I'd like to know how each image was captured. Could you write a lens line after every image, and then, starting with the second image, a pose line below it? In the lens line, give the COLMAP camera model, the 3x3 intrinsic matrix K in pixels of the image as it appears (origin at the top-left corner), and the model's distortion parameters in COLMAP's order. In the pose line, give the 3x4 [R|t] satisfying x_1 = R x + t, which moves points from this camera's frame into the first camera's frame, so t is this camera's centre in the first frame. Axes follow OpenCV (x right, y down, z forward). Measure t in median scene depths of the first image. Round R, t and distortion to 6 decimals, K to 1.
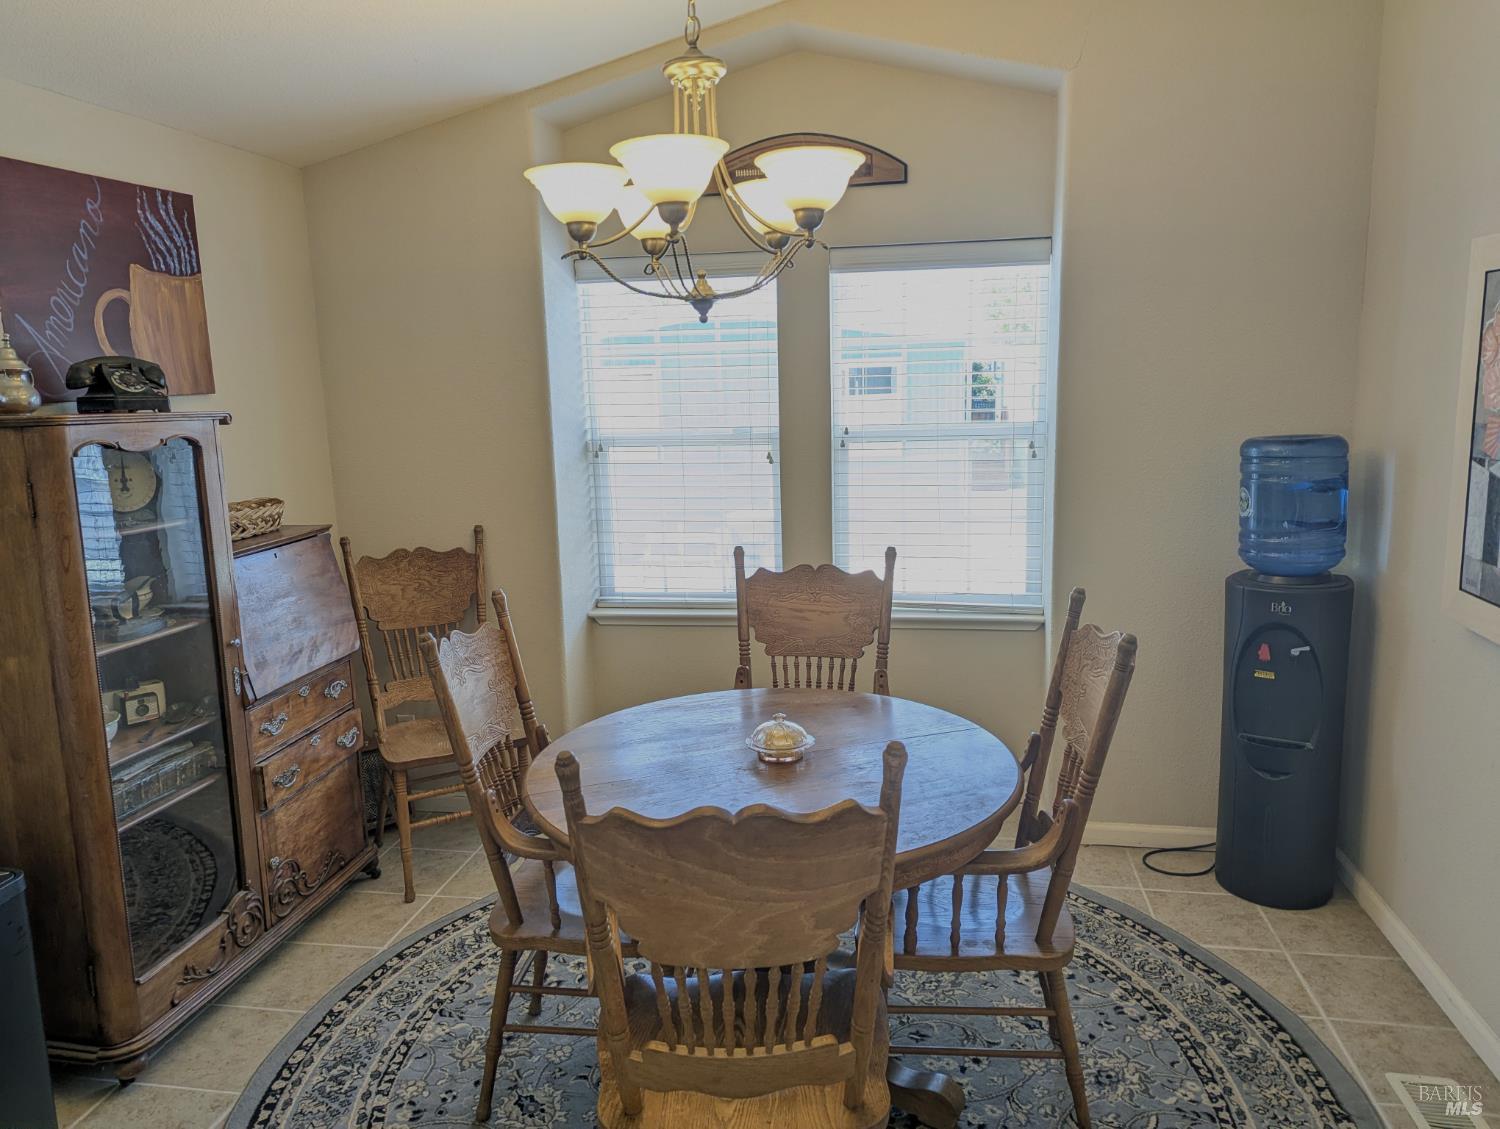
lens RADIAL K [[1051.3, 0, 745.8], [0, 1051.3, 570.8], [0, 0, 1]] dist [0.076501, -0.079315]
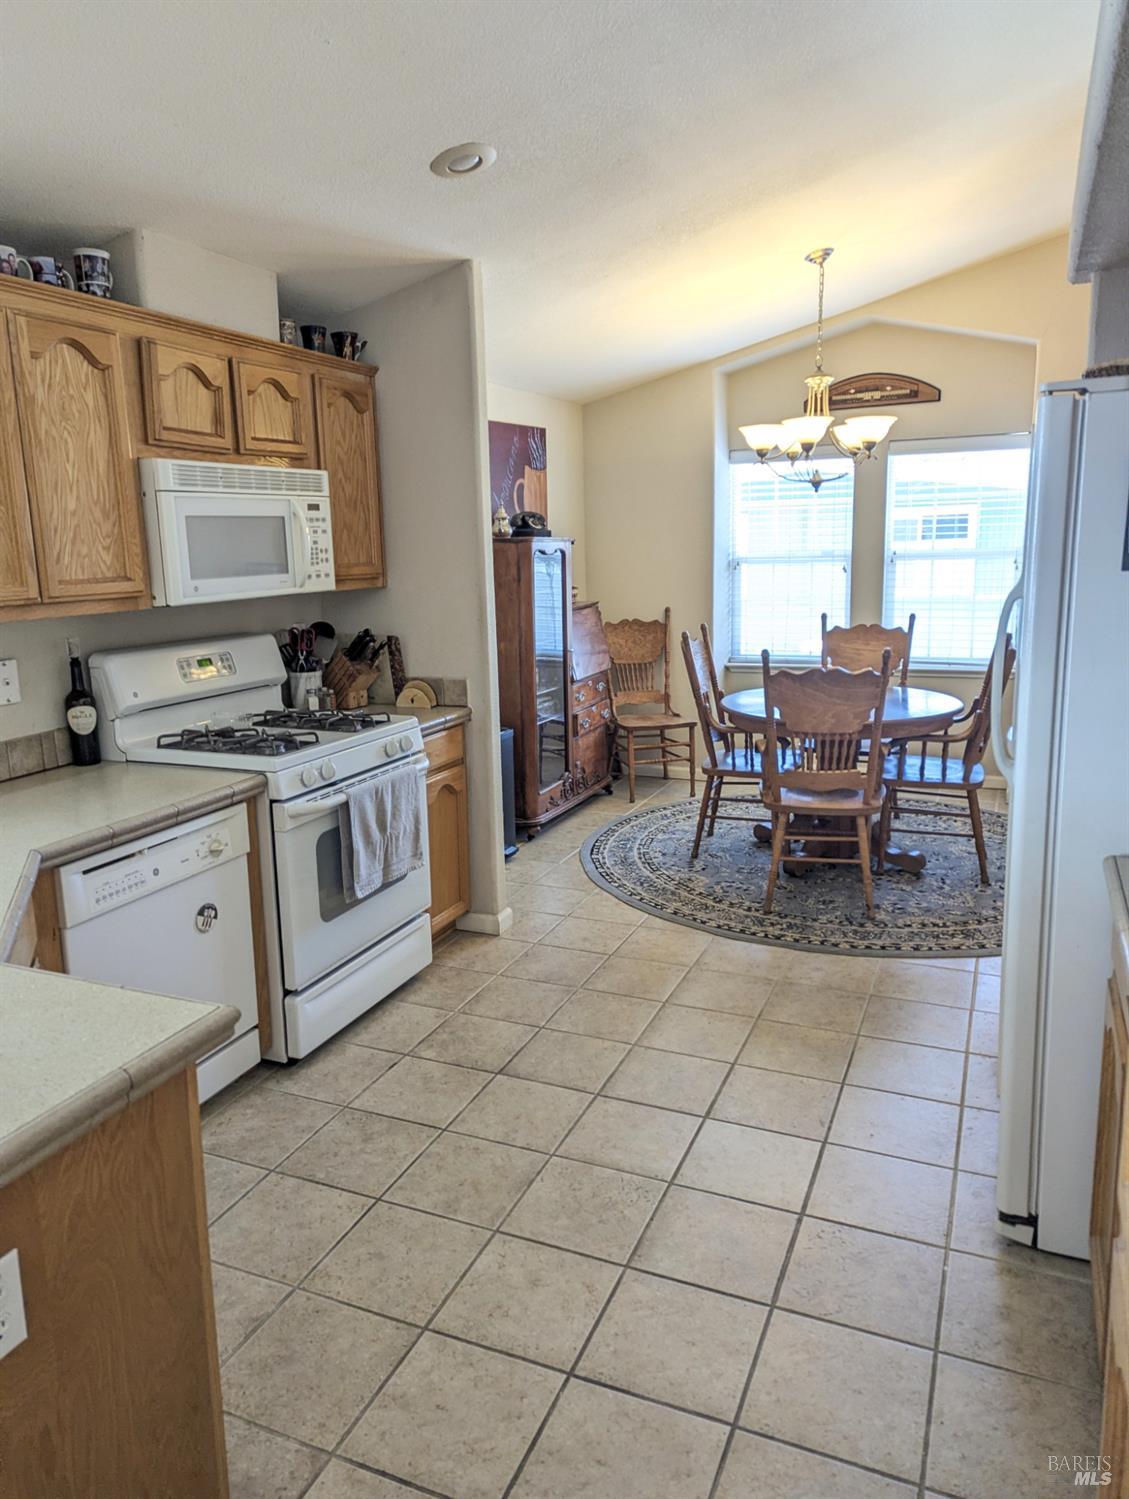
lens RADIAL K [[1050.6, 0, 556.8], [0, 1050.6, 737.4], [0, 0, 1]] dist [0.076501, -0.079315]
pose [[0.971017, 0.046183, -0.234507, -0.017598], [-0.042801, 0.998893, 0.019493, 0.177793], [0.235148, -0.008891, 0.971919, -0.891970]]
